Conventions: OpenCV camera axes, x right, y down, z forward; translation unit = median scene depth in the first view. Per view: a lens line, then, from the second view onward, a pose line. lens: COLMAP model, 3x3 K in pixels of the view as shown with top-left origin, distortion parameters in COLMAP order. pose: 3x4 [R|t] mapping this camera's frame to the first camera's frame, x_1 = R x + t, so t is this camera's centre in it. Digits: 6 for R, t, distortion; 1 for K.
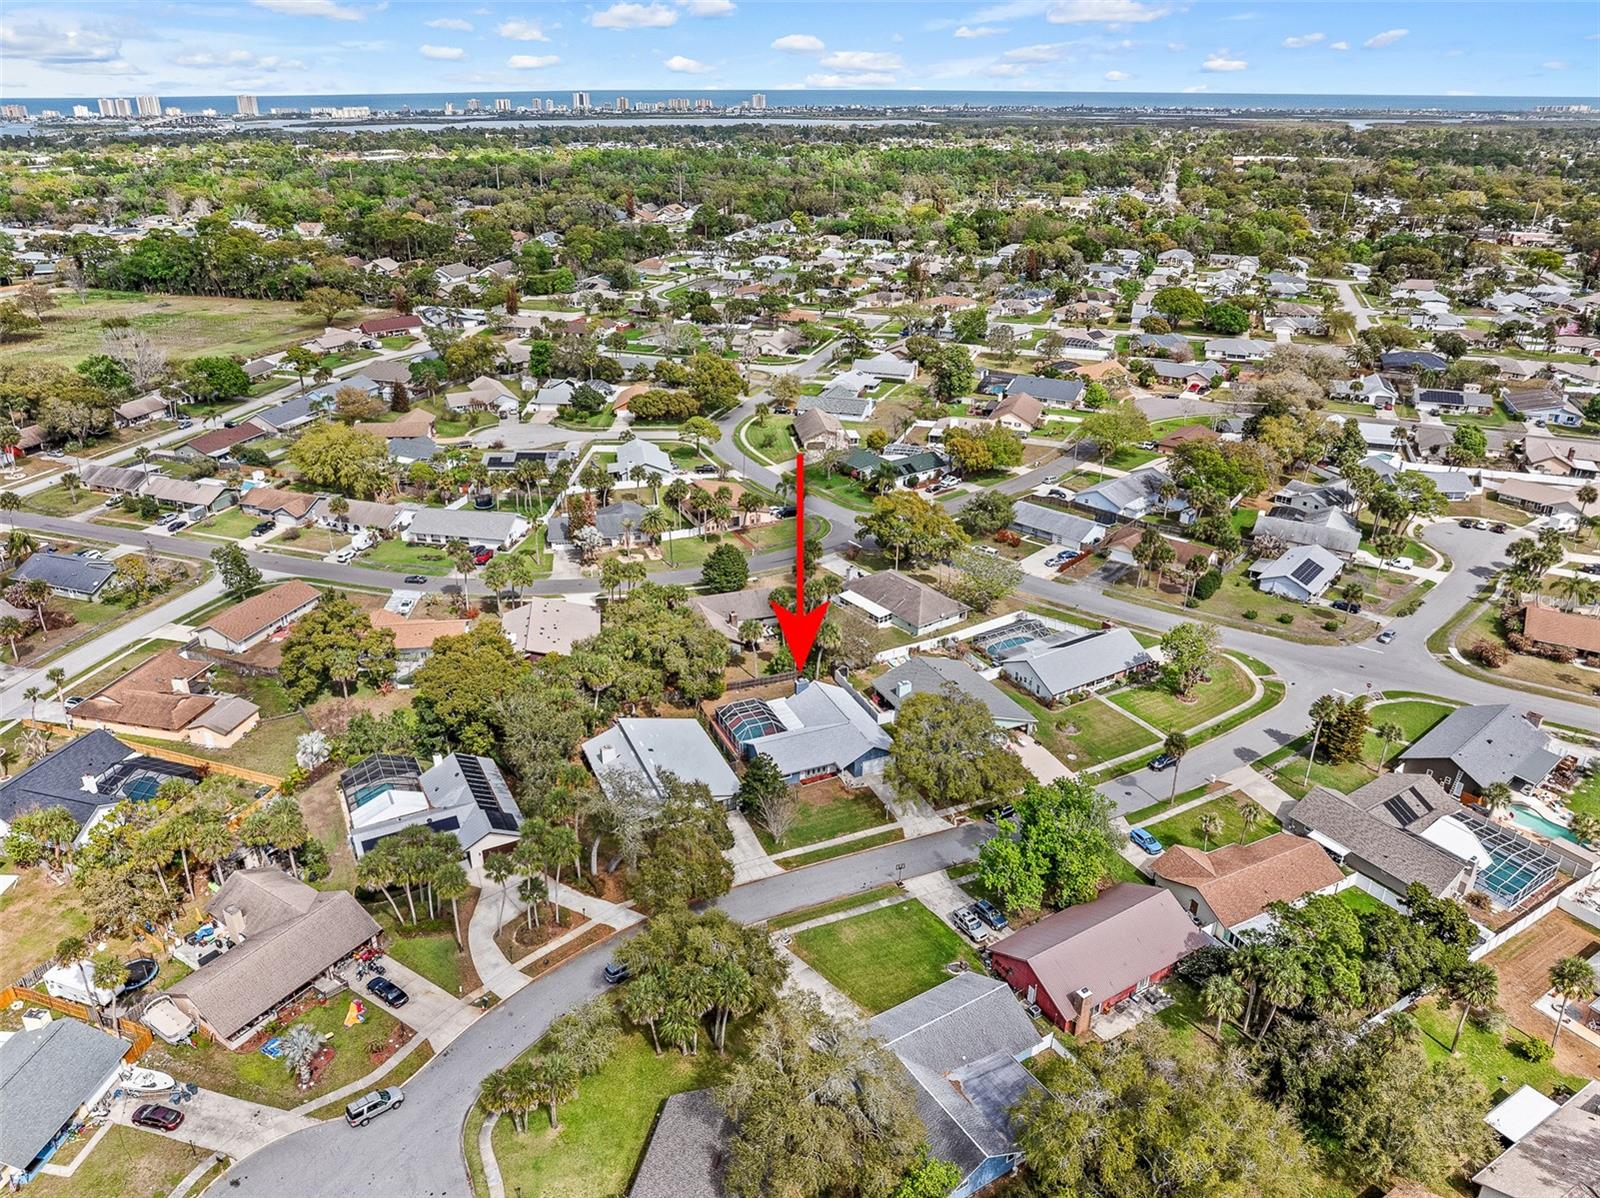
lens RADIAL K [[1118.7, 0, 800.0], [0, 1118.7, 599.0], [0, 0, 1]] dist [-0.043072, 0.006403]
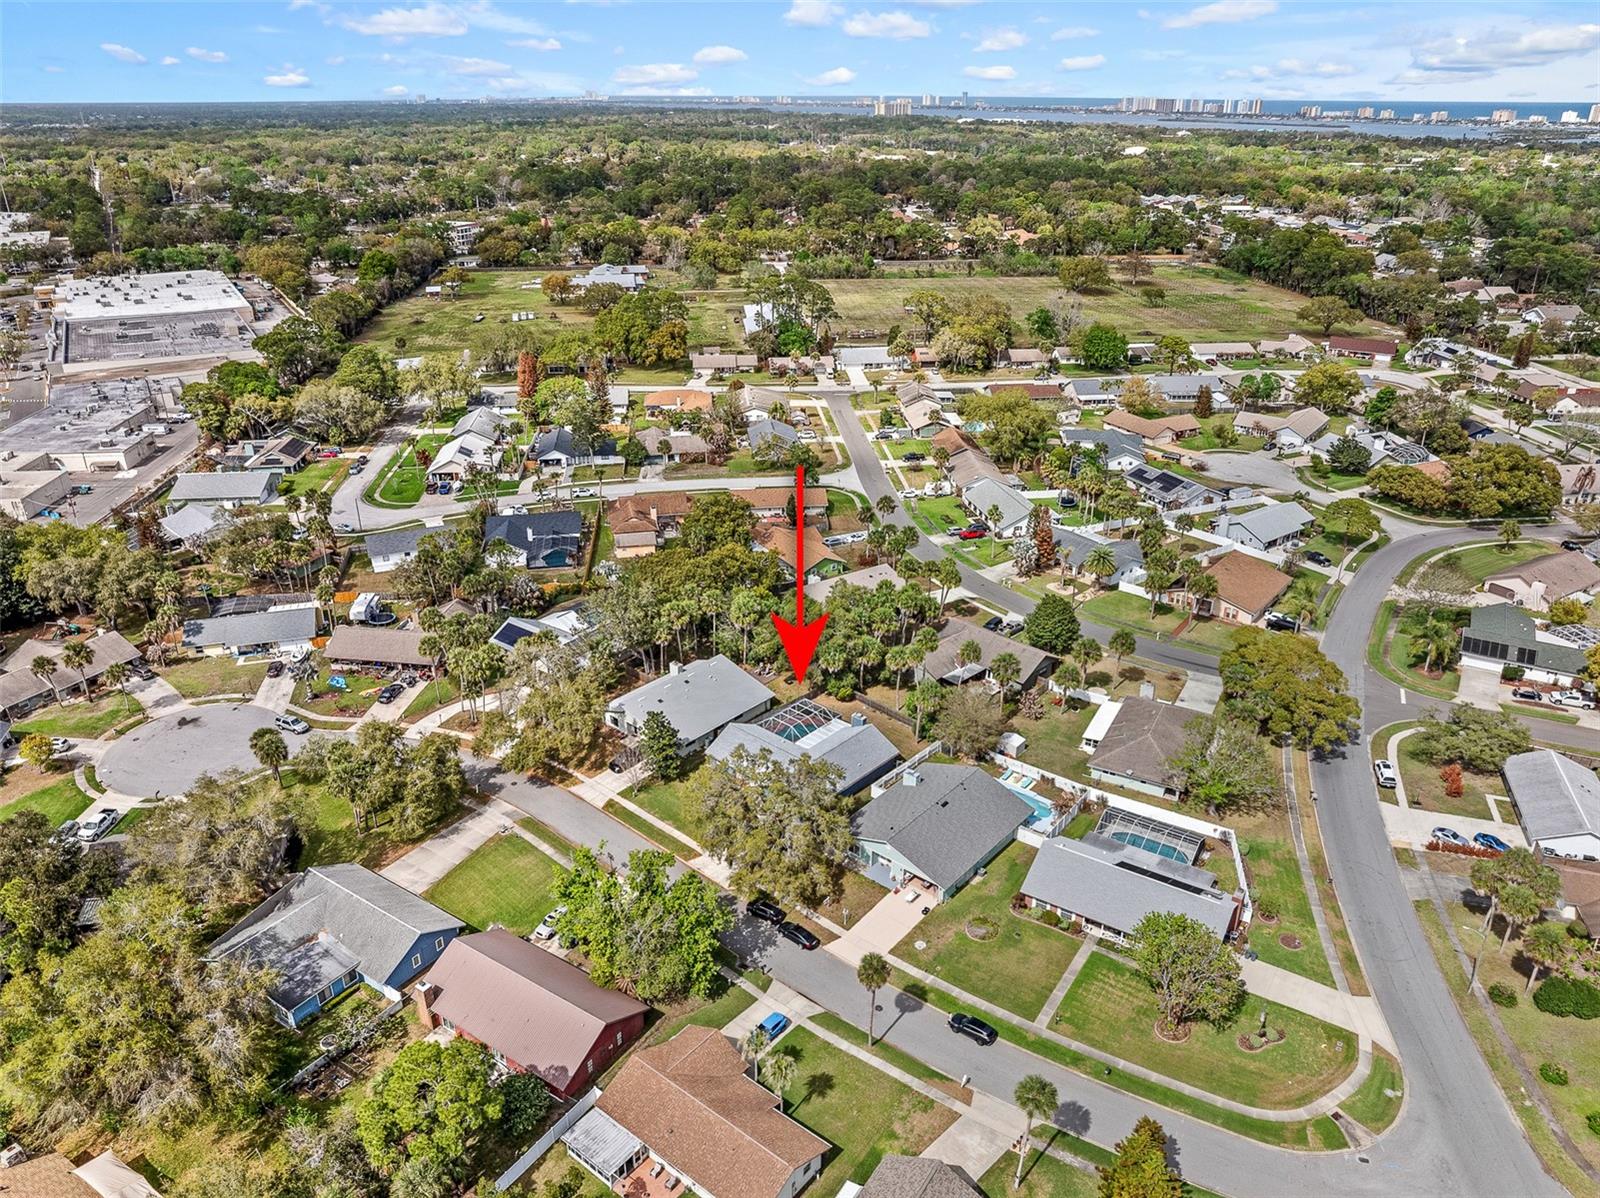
lens RADIAL K [[1118.7, 0, 800.0], [0, 1118.7, 599.0], [0, 0, 1]] dist [-0.043072, 0.006403]
pose [[0.418399, 0.376200, -0.826690, 0.370003], [-0.379188, 0.899422, 0.217386, -0.103125], [0.825324, 0.222517, 0.518967, 0.231454]]
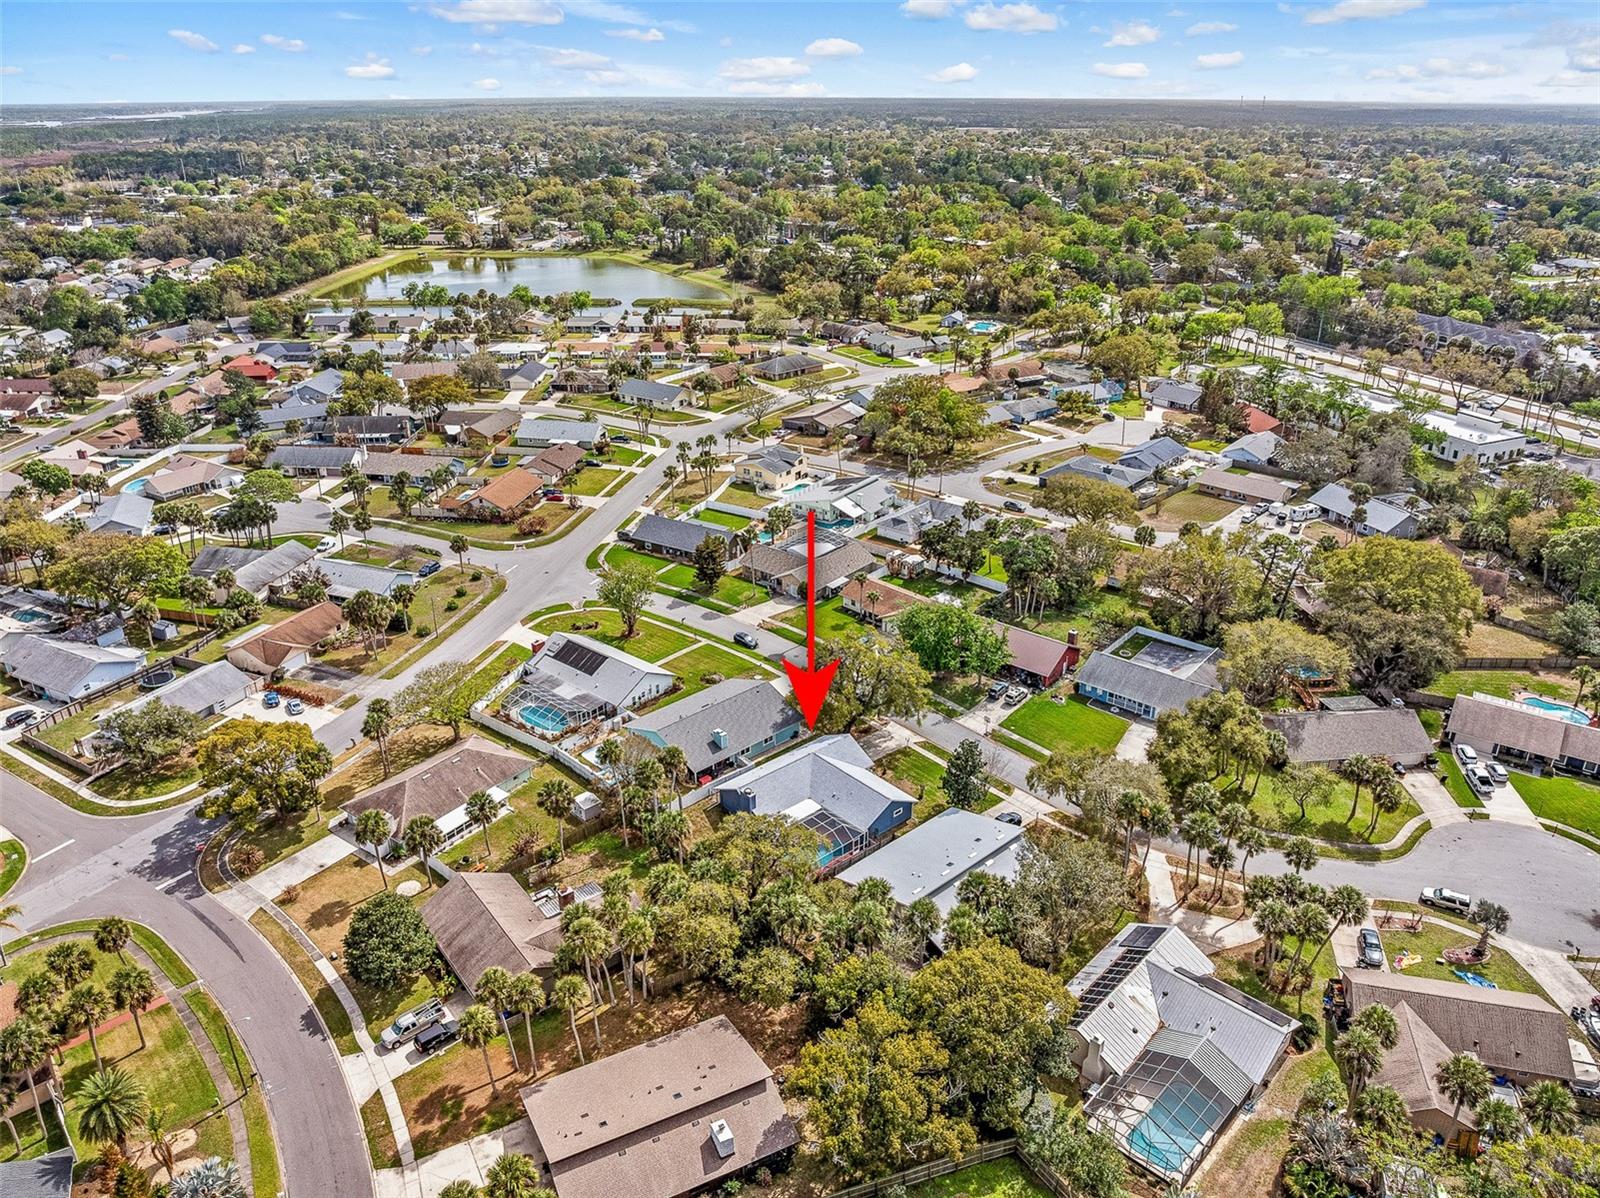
lens RADIAL K [[1118.7, 0, 800.0], [0, 1118.7, 599.0], [0, 0, 1]] dist [-0.043072, 0.006403]
pose [[-0.307270, -0.392284, 0.867006, -0.342166], [0.391784, 0.778138, 0.490924, -0.222131], [-0.867232, 0.490525, -0.085408, 0.494865]]
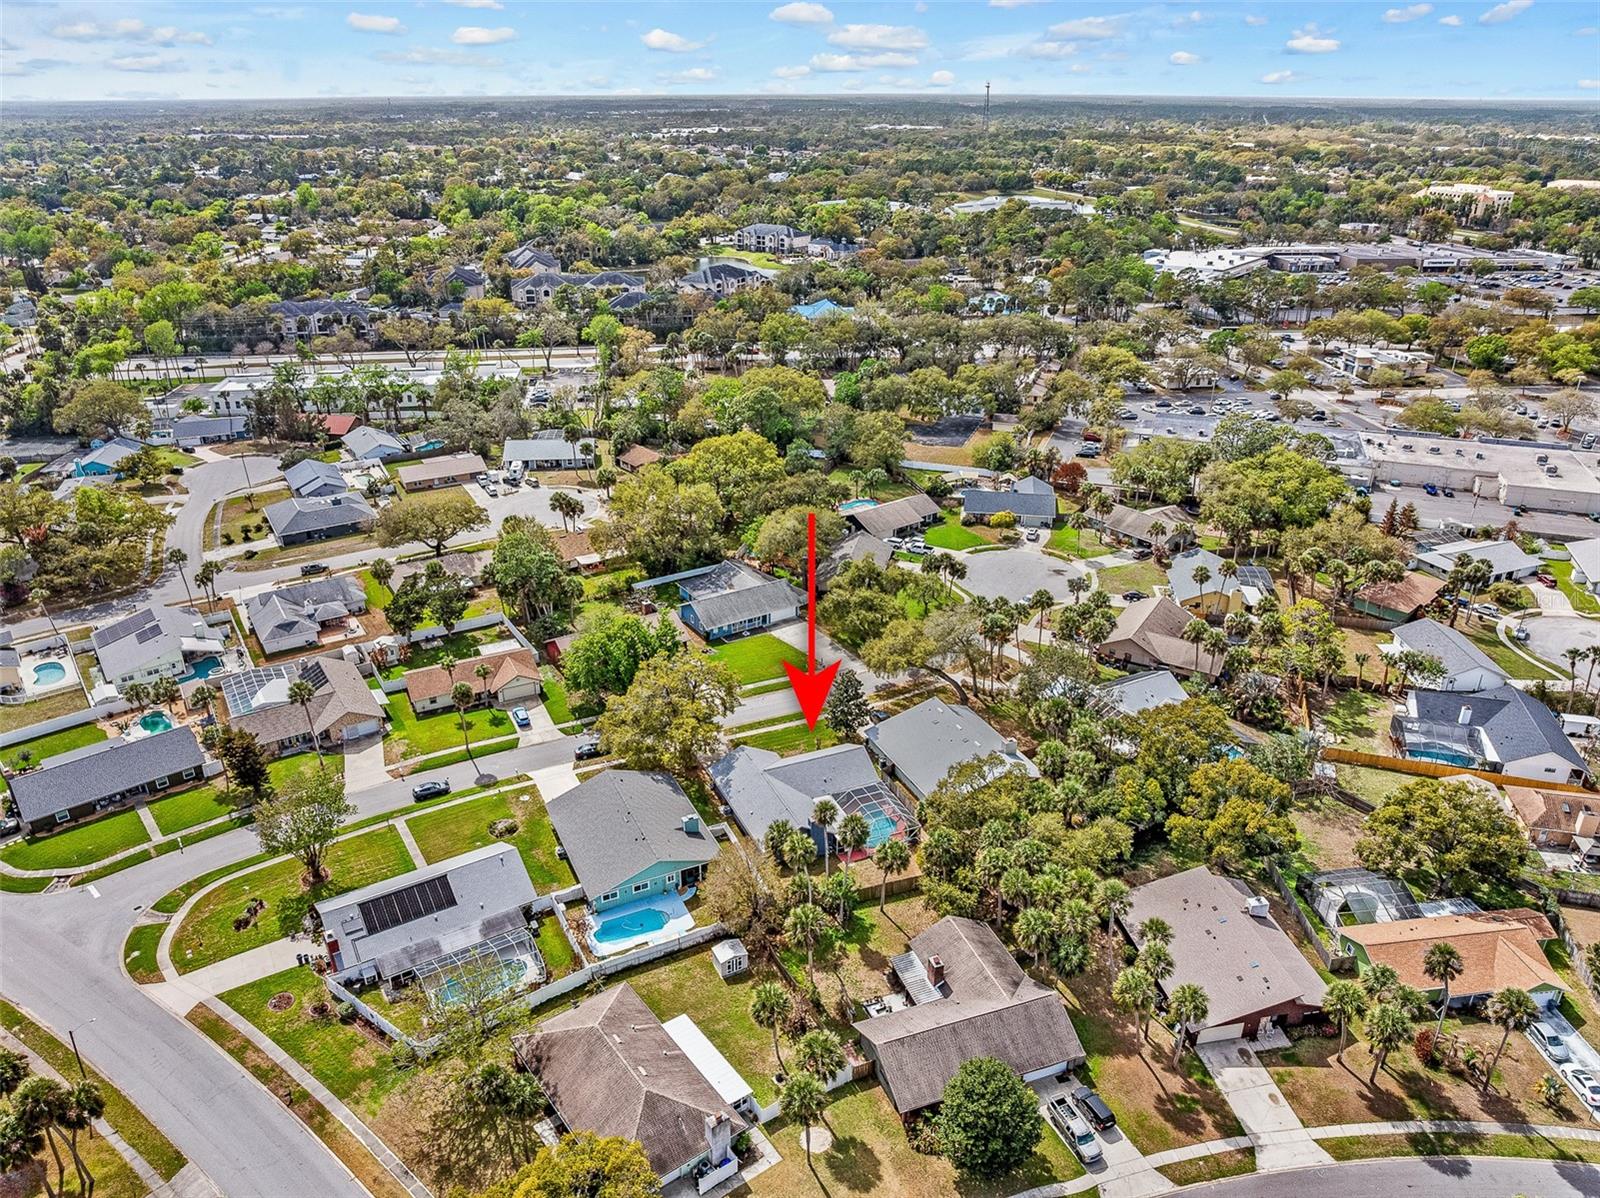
lens RADIAL K [[1118.7, 0, 800.0], [0, 1118.7, 599.0], [0, 0, 1]] dist [-0.043072, 0.006403]
pose [[-0.999994, 0.001581, -0.003199, 0.011224], [-0.001362, 0.659328, 0.751854, -0.325754], [0.003298, 0.751853, -0.659322, 0.722069]]
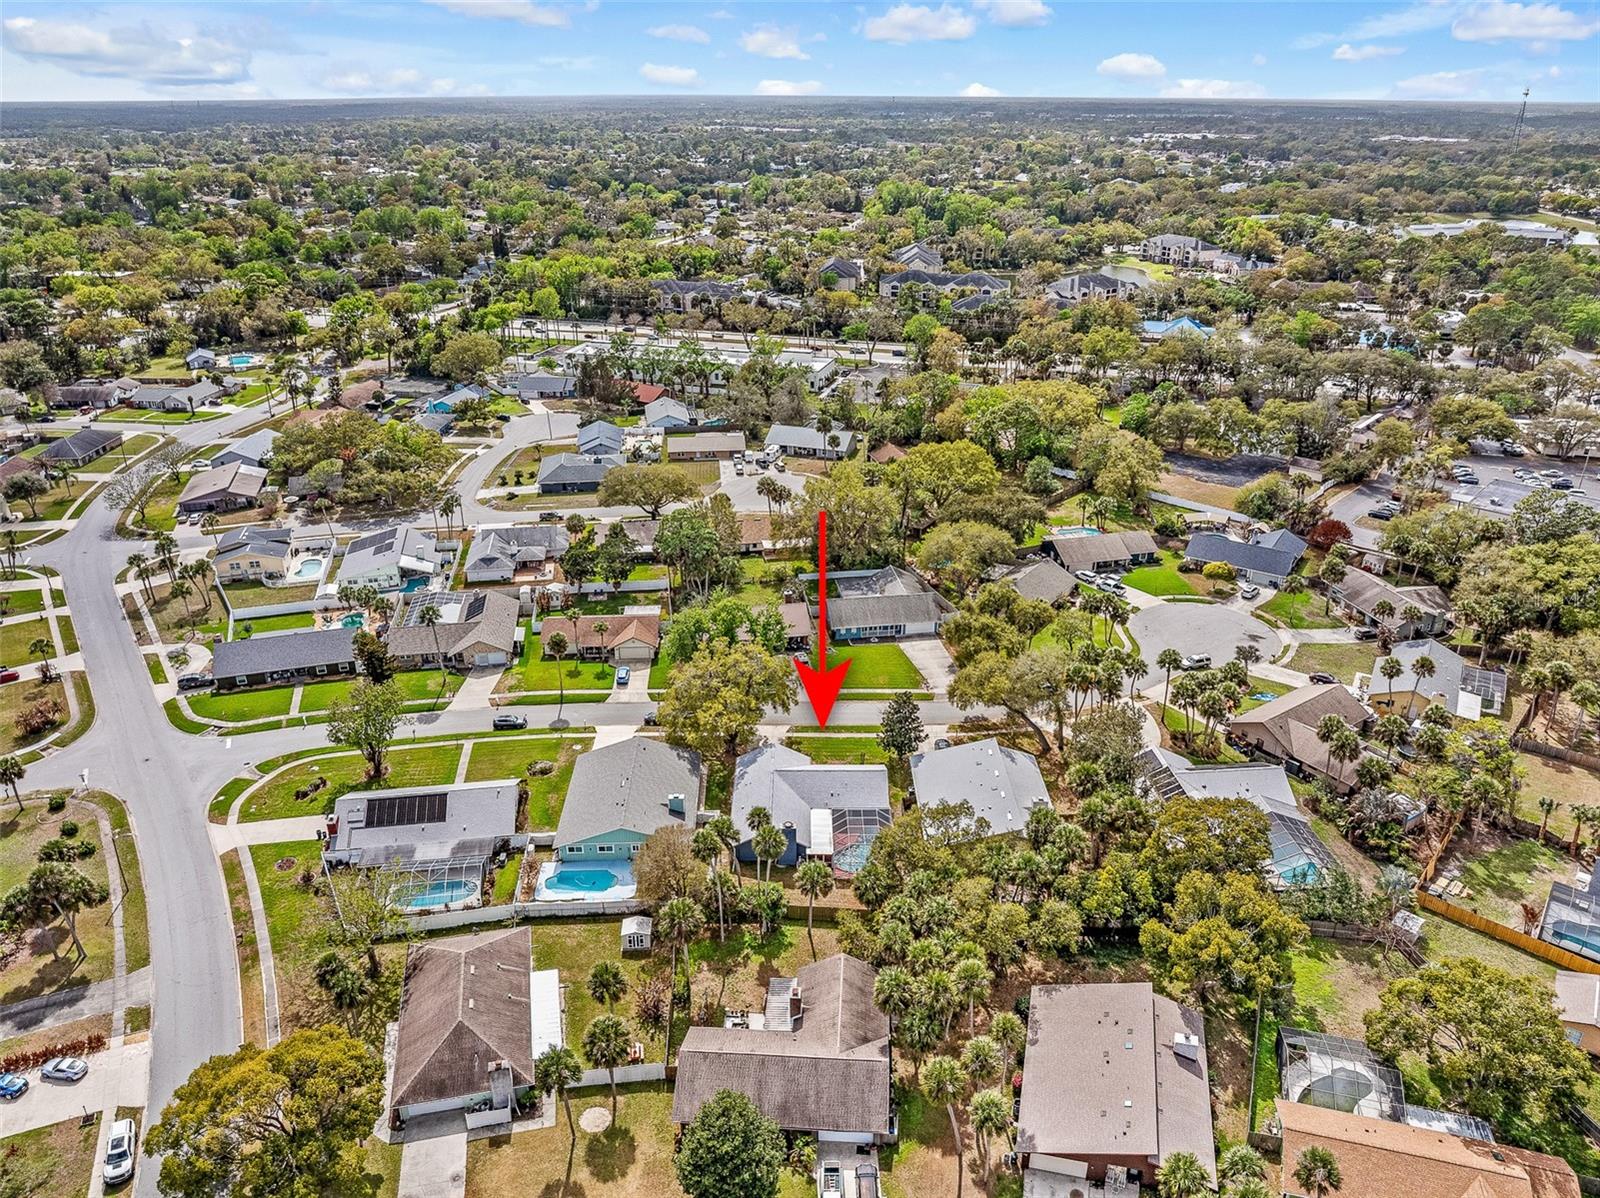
lens RADIAL K [[1118.7, 0, 800.0], [0, 1118.7, 599.0], [0, 0, 1]] dist [-0.043072, 0.006403]
pose [[-0.918139, -0.164304, 0.360589, -0.133115], [0.162352, 0.674126, 0.720553, -0.311762], [-0.361472, 0.720110, -0.592266, 0.691369]]
